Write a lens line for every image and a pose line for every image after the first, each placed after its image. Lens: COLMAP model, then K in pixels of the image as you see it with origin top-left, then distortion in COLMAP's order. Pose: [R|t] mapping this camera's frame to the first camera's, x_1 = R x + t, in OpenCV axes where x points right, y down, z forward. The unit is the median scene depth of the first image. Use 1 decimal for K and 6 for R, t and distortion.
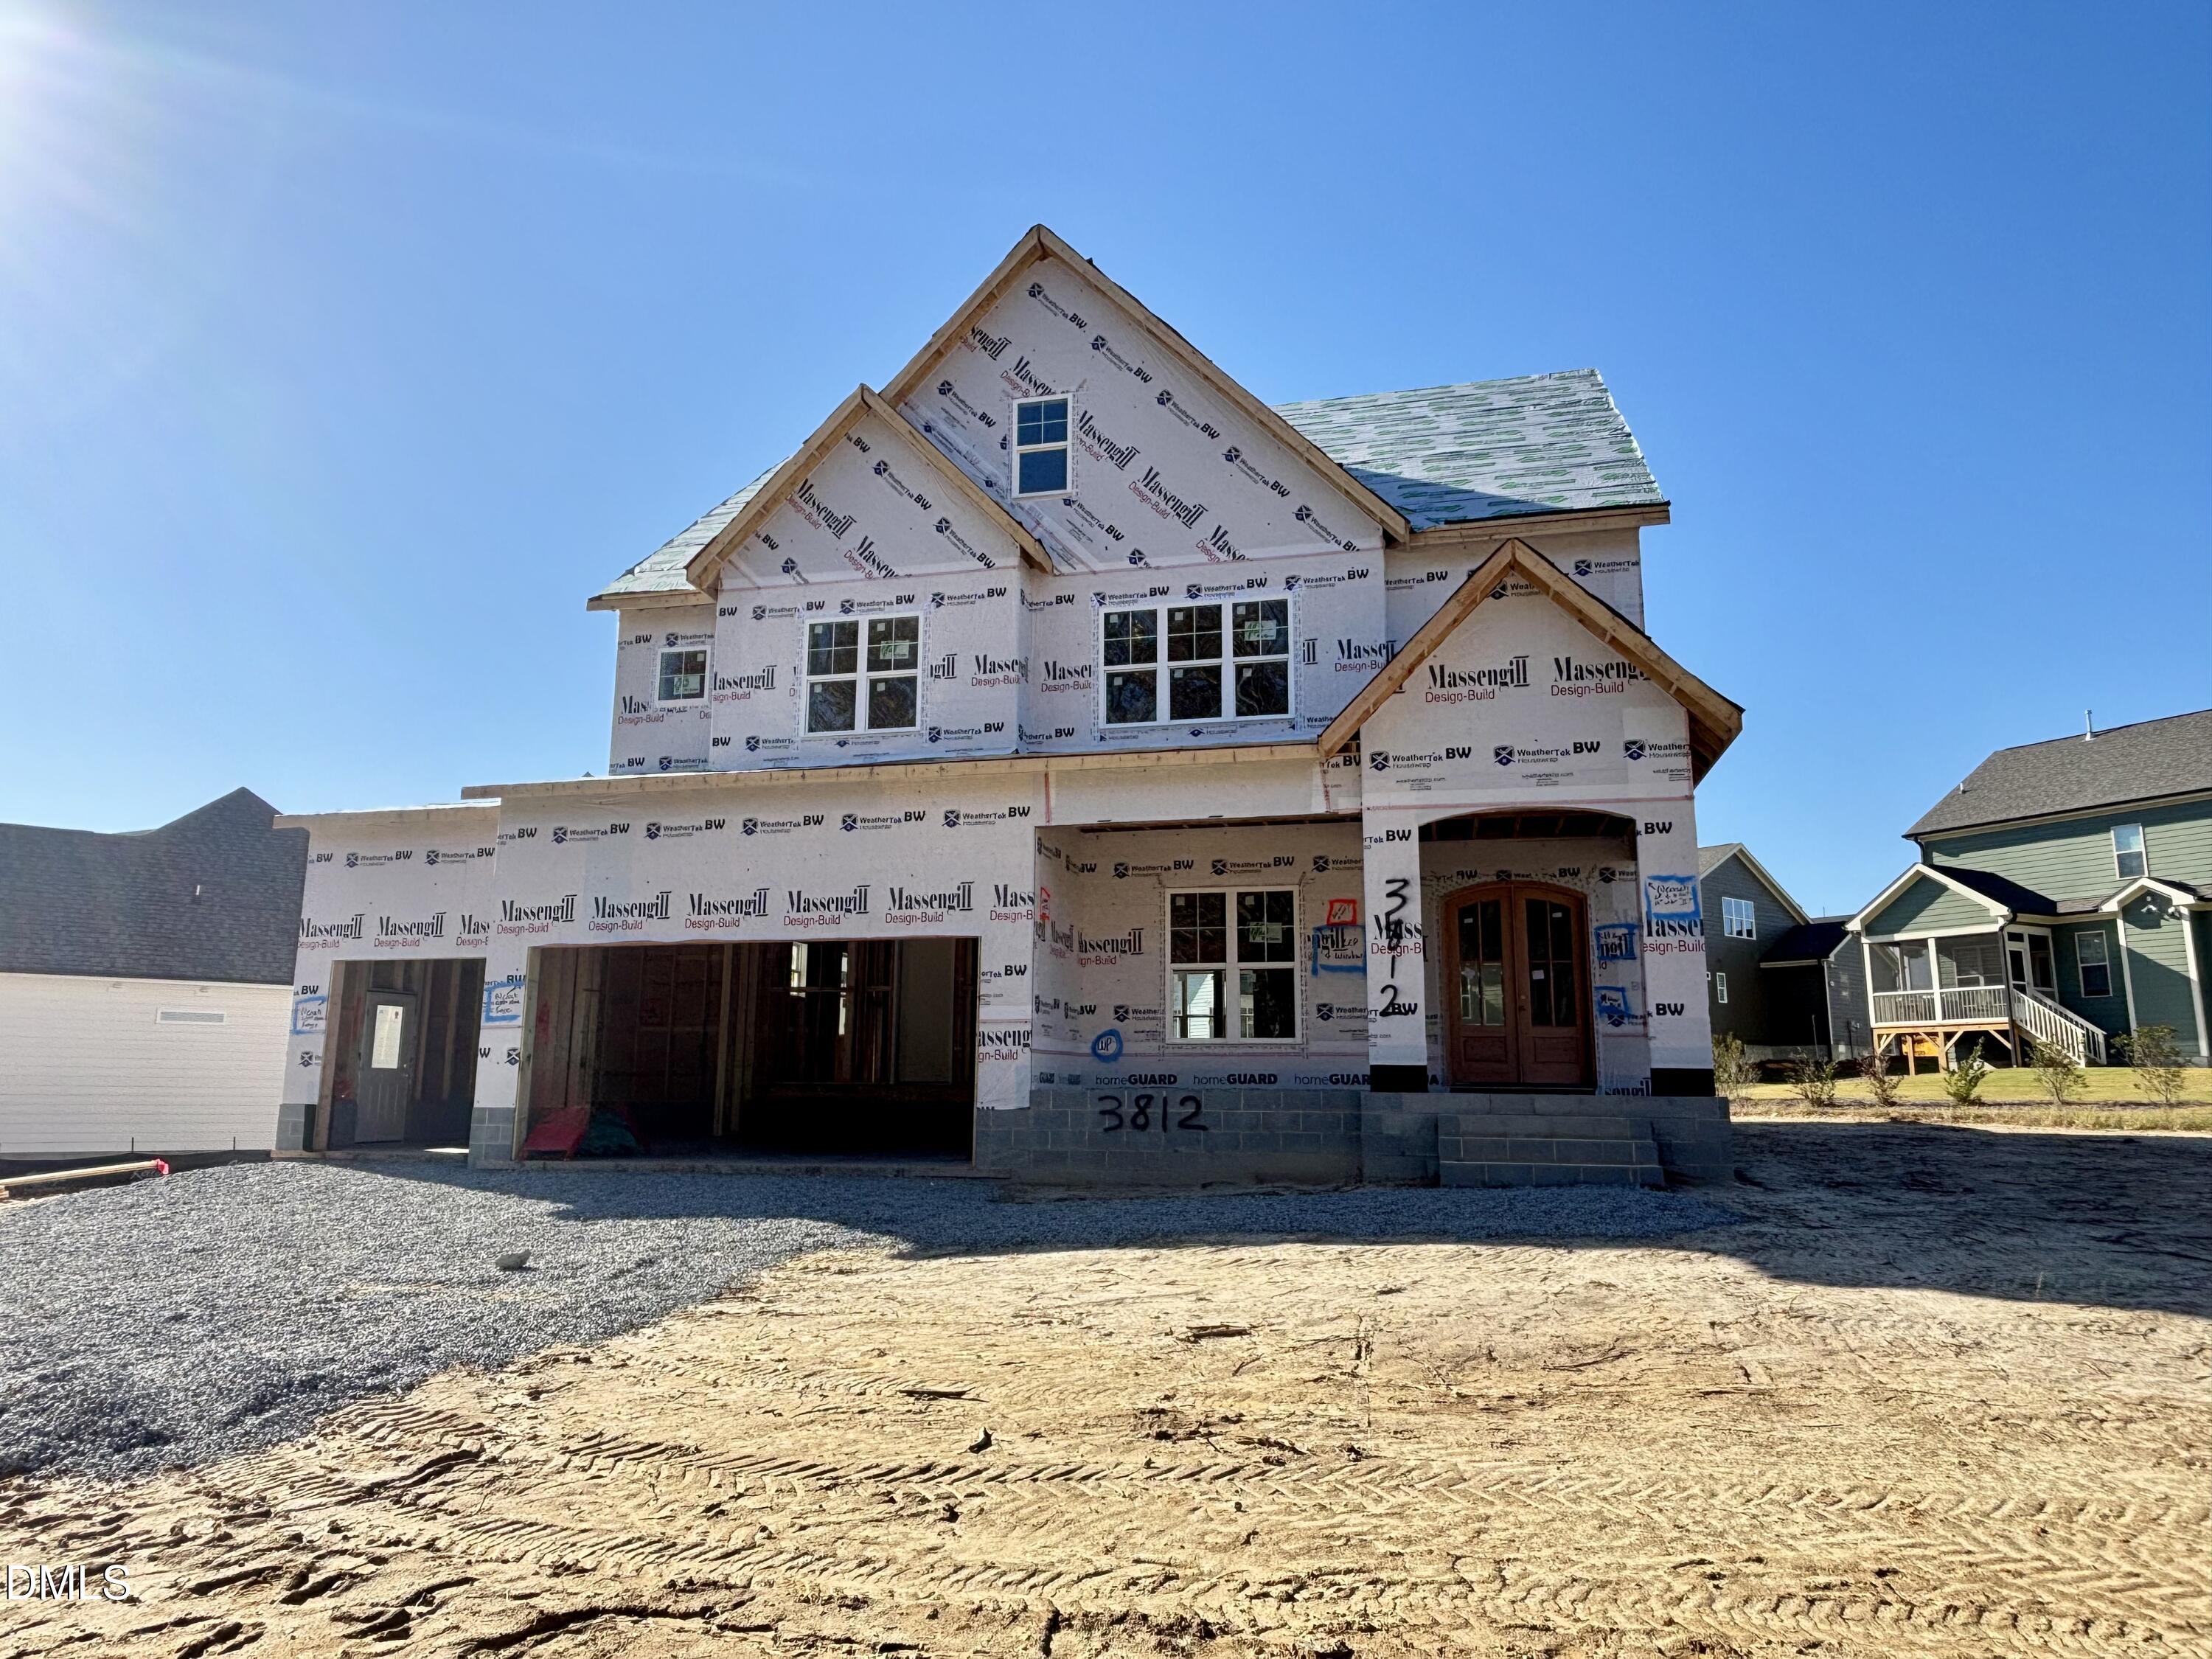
lens RADIAL K [[1451.6, 0, 1104.5], [0, 1451.6, 836.1], [0, 0, 1]] dist [0.003680, -0.001705]
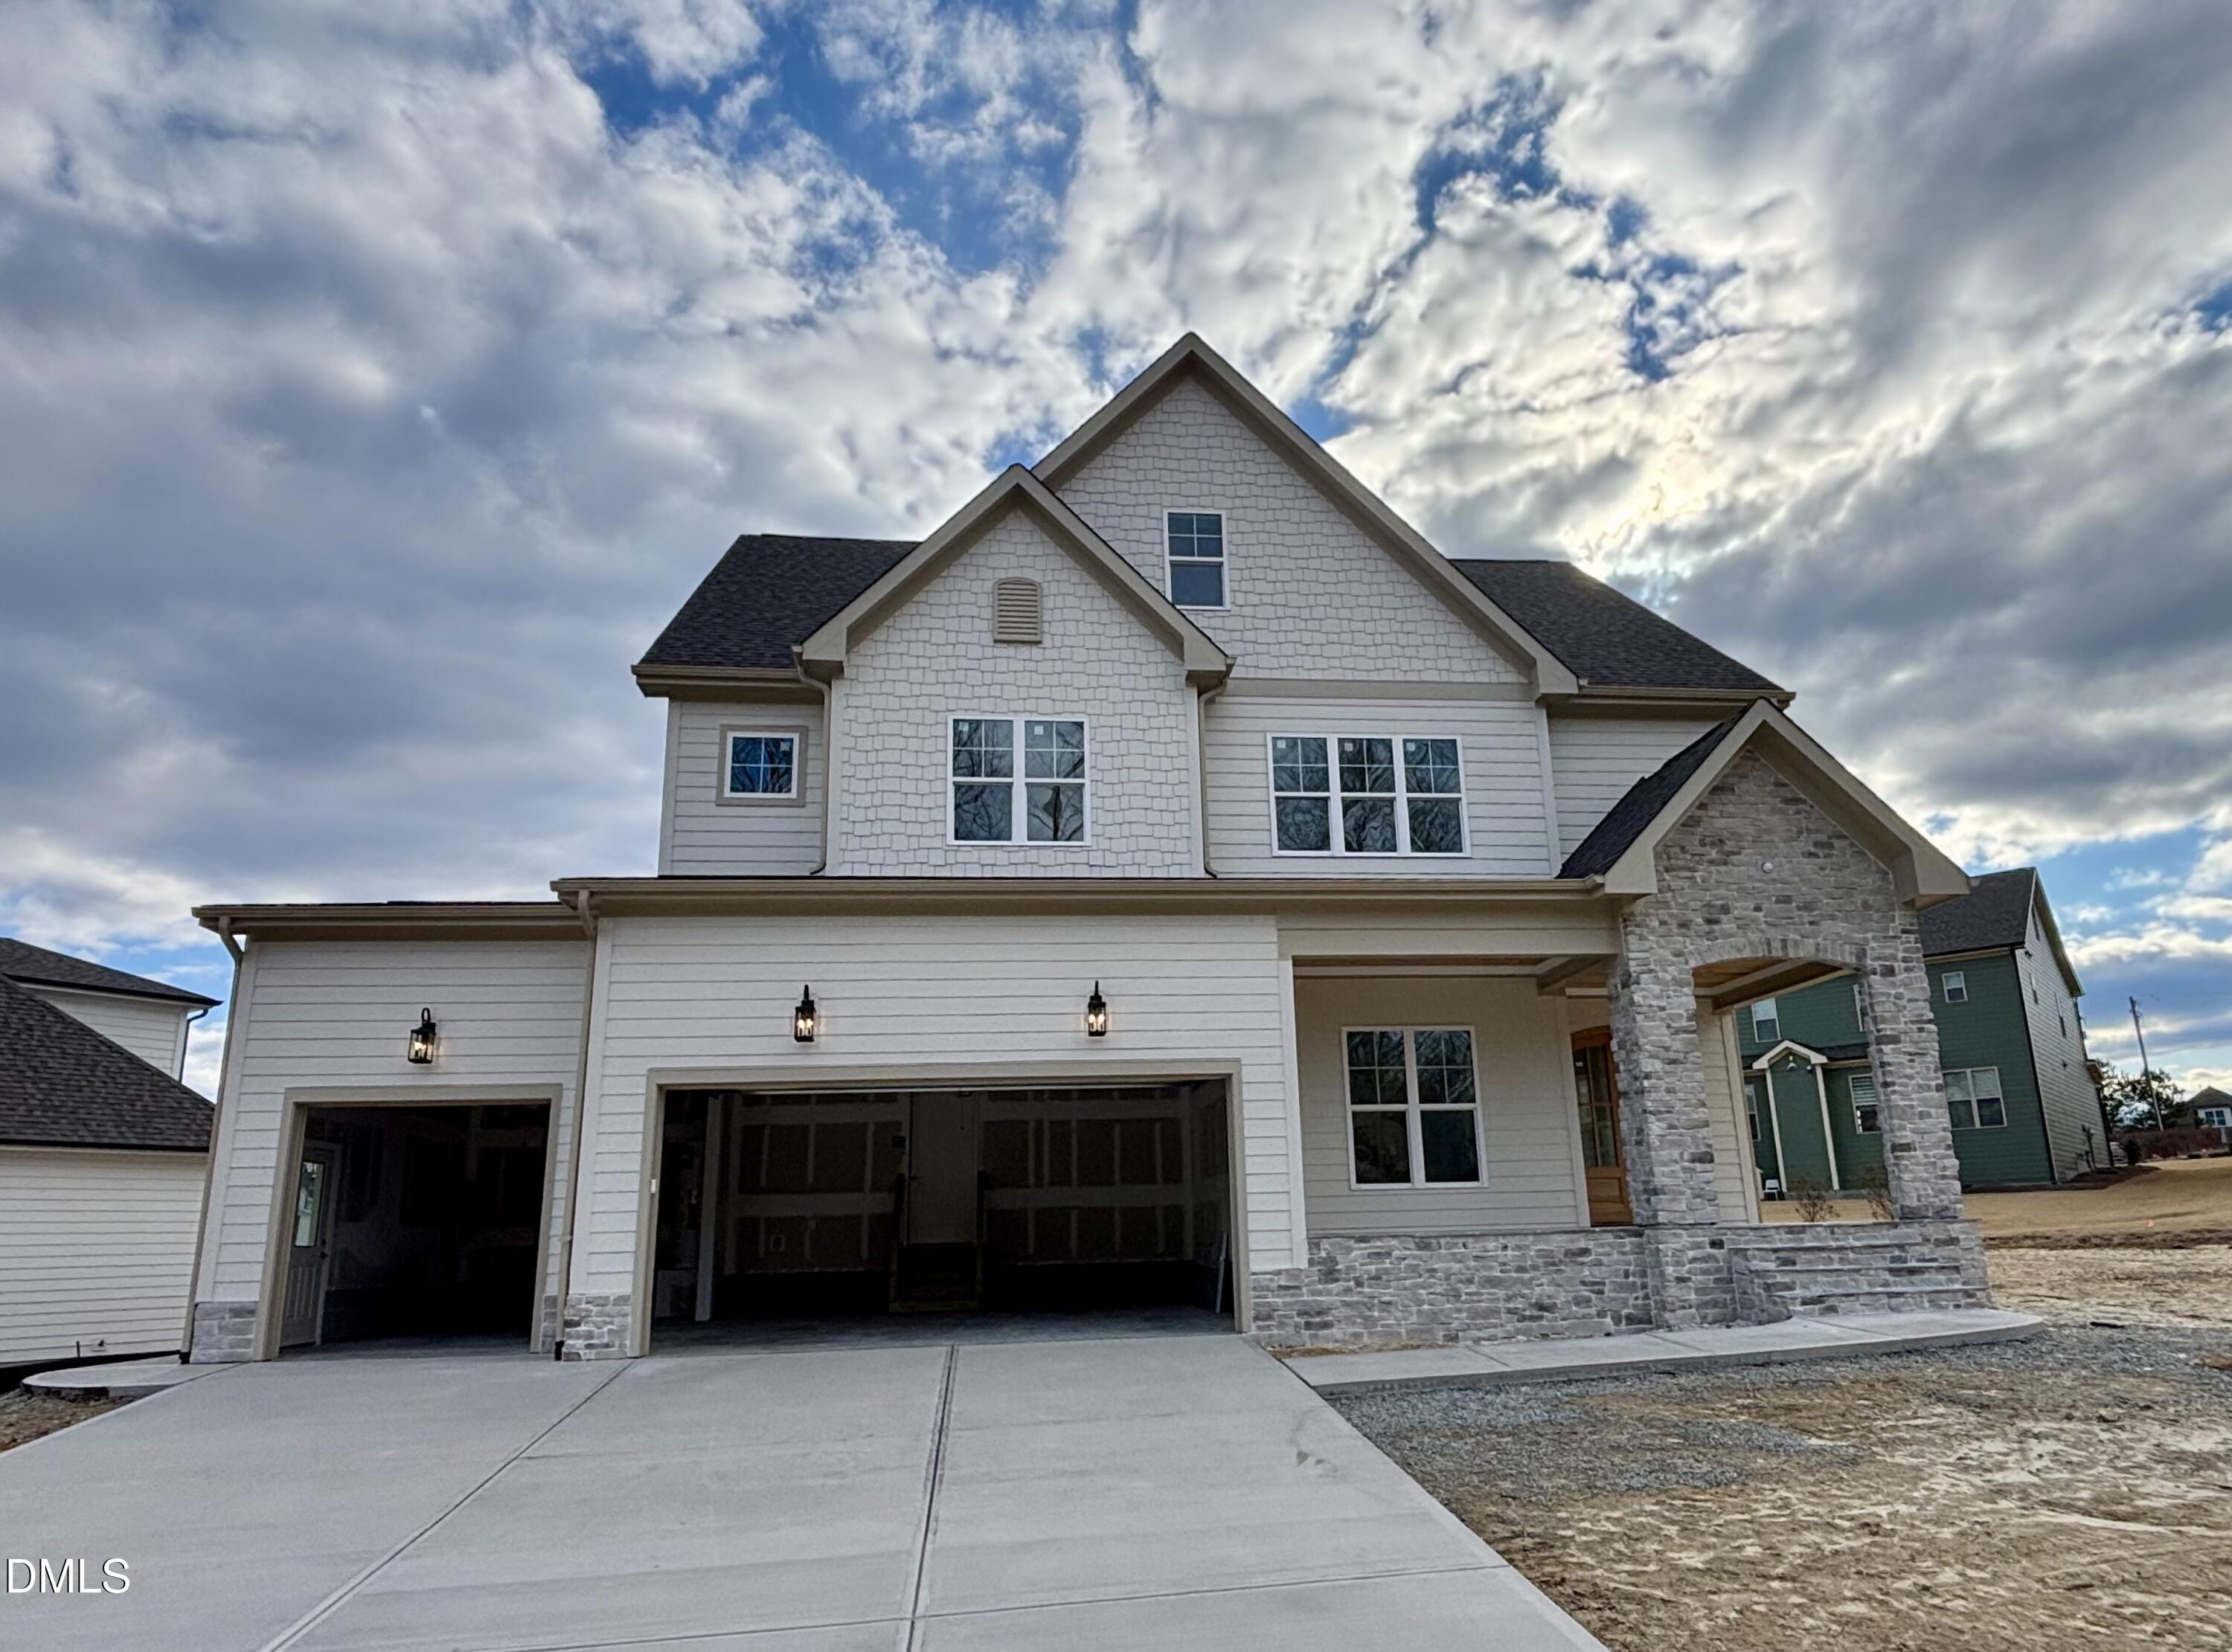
lens RADIAL K [[1416.1, 0, 1174.0], [0, 1416.1, 881.9], [0, 0, 1]] dist [0.011523, -0.003936]
pose [[0.934362, 0.056216, 0.351863, -0.391182], [-0.028649, 0.996132, -0.083073, 0.021861], [-0.355172, 0.067540, 0.932358, 0.158733]]
